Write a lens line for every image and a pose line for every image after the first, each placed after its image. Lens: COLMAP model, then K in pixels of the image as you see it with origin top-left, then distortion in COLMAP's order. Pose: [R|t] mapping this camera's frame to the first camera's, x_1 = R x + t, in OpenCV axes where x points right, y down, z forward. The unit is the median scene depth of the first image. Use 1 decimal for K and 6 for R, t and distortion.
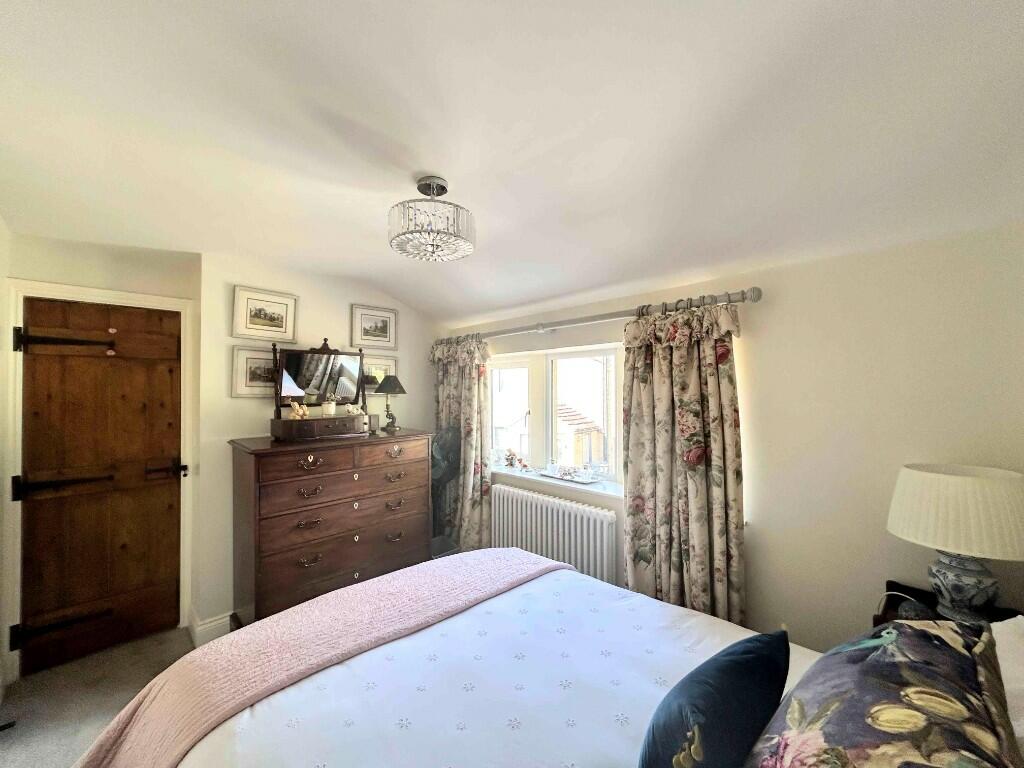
lens RADIAL K [[409.5, 0, 506.7], [0, 409.5, 381.1], [0, 0, 1]] dist [-0.000597, -0.000176]
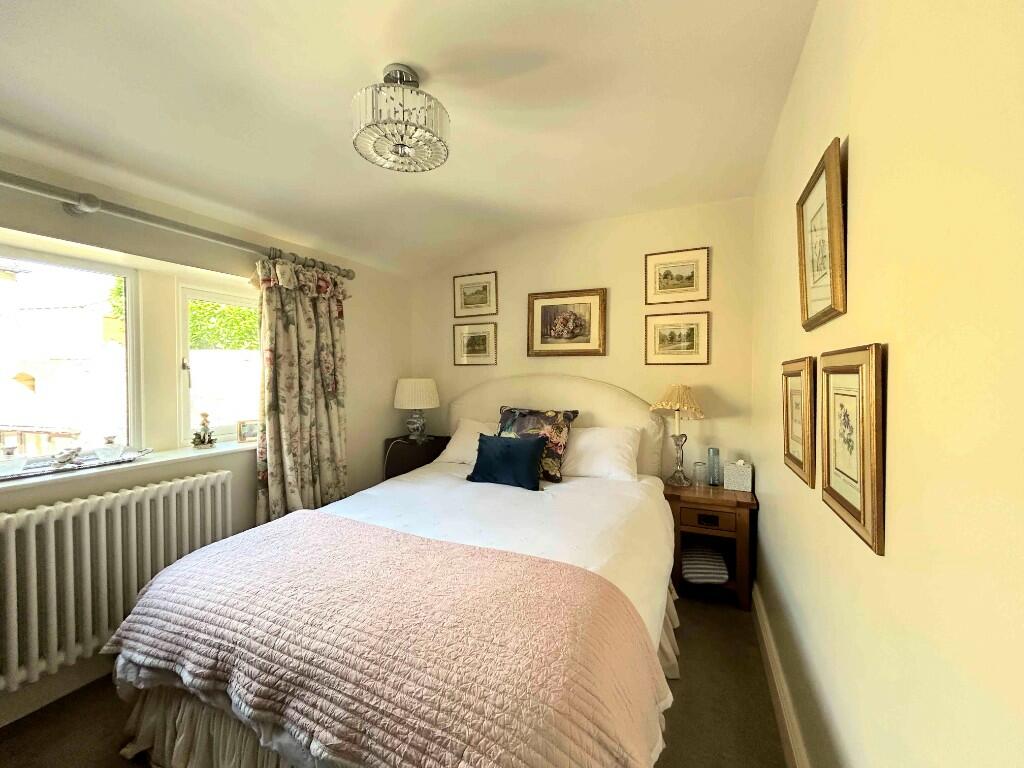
lens RADIAL K [[409.5, 0, 508.2], [0, 409.5, 377.3], [0, 0, 1]] dist [-0.000597, -0.000176]
pose [[-0.355616, -0.009435, 0.934585, -0.822327], [-0.024963, 0.999688, 0.000593, 0.120160], [-0.934299, -0.023119, -0.355741, 0.815800]]
